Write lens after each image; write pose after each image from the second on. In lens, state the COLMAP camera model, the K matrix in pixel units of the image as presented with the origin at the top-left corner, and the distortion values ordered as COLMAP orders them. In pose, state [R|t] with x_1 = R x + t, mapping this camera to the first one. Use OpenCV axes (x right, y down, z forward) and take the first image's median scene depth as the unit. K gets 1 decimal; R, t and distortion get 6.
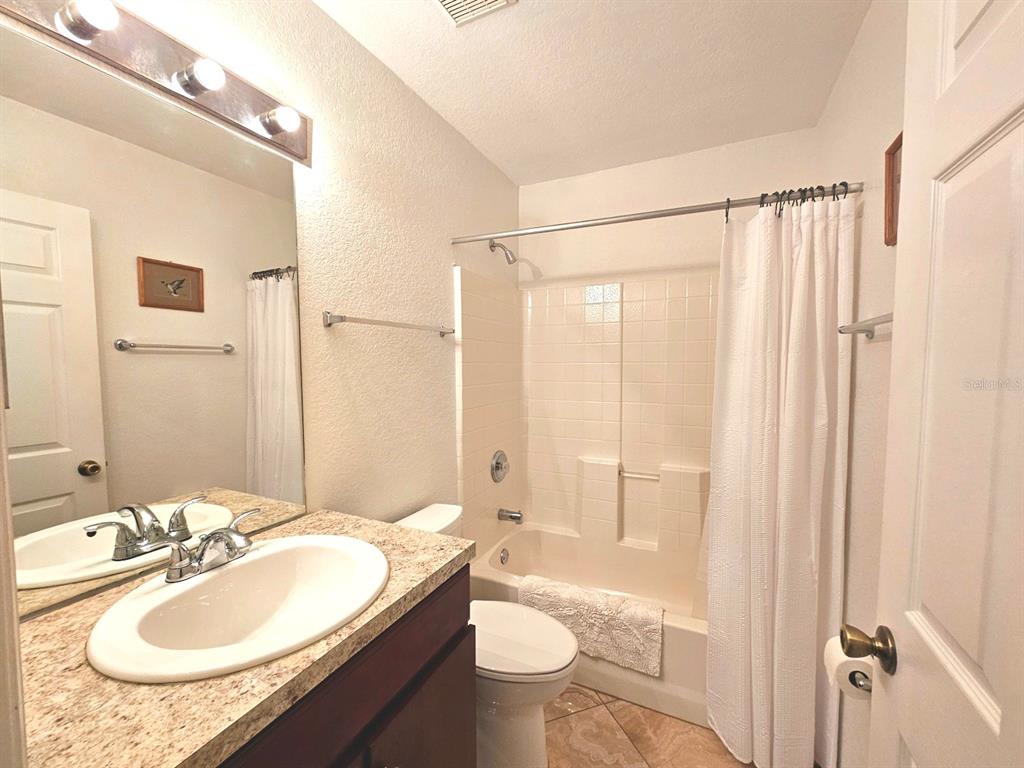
lens RADIAL K [[418.7, 0, 511.8], [0, 418.7, 389.9], [0, 0, 1]] dist [0.000043, 0.000166]
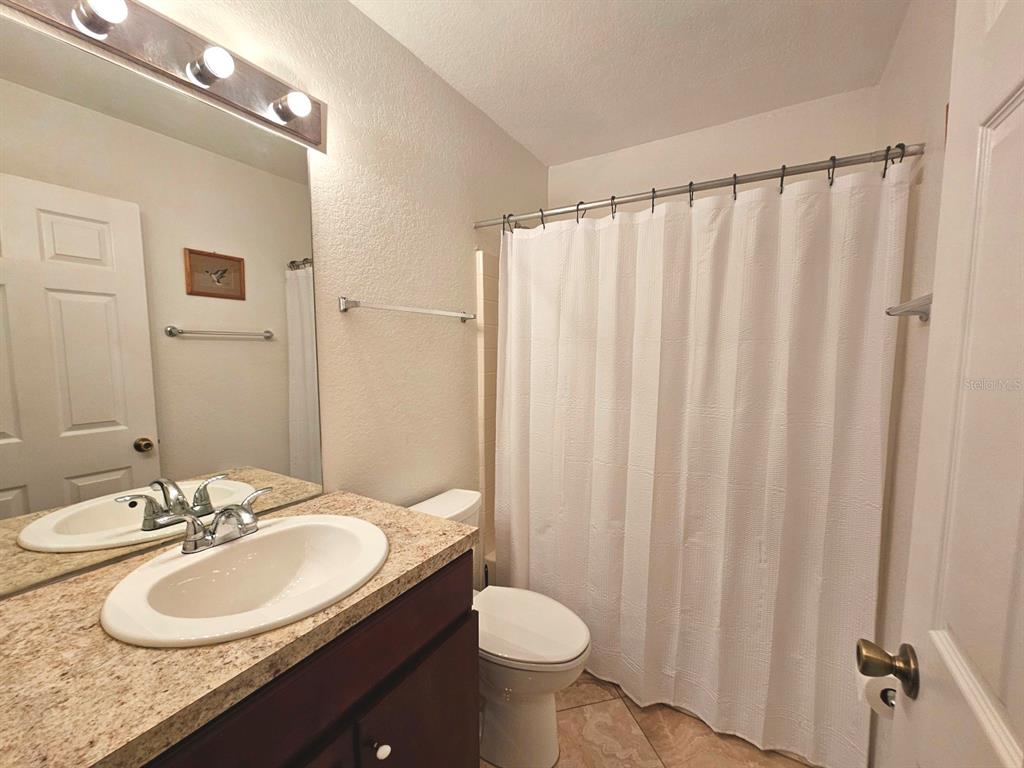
lens RADIAL K [[418.7, 0, 512.1], [0, 418.7, 390.0], [0, 0, 1]] dist [0.000043, 0.000166]
pose [[0.994953, 0.013015, -0.099492, 0.073479], [-0.010108, 0.999509, 0.029670, 0.004231], [0.099830, -0.028515, 0.994596, 0.026354]]
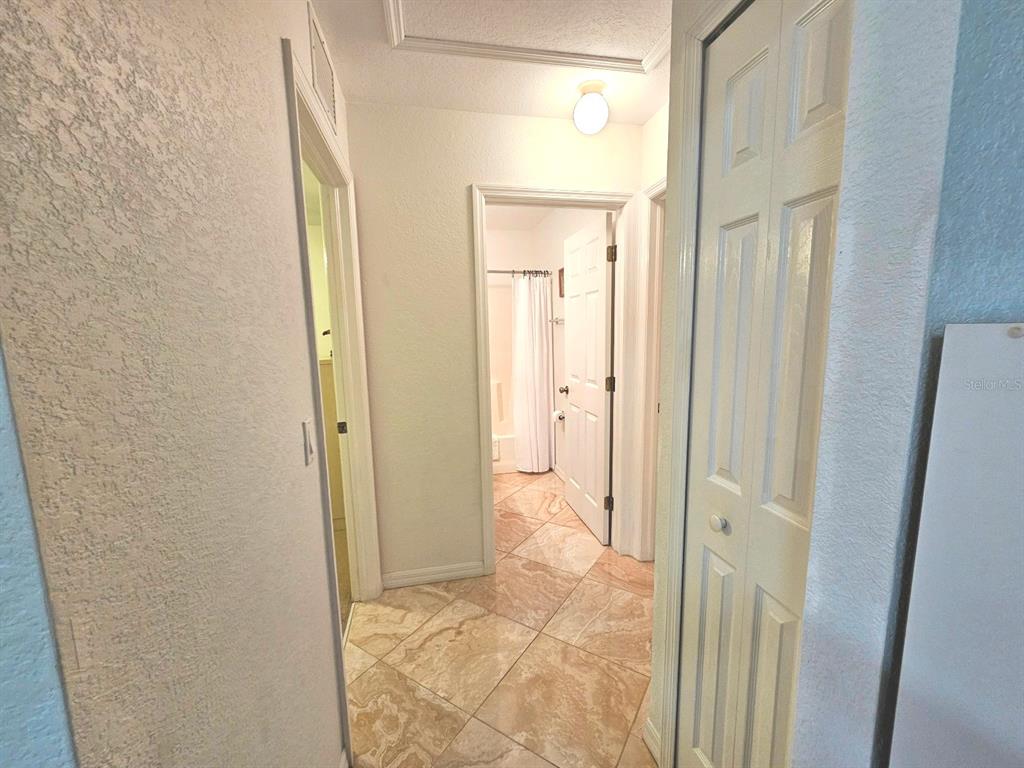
lens RADIAL K [[418.7, 0, 509.1], [0, 418.7, 386.6], [0, 0, 1]] dist [0.000043, 0.000166]
pose [[0.801215, -0.097262, 0.590419, -1.364284], [0.058259, 0.994693, 0.084802, 0.064191], [-0.595534, -0.033547, 0.802629, -1.361768]]
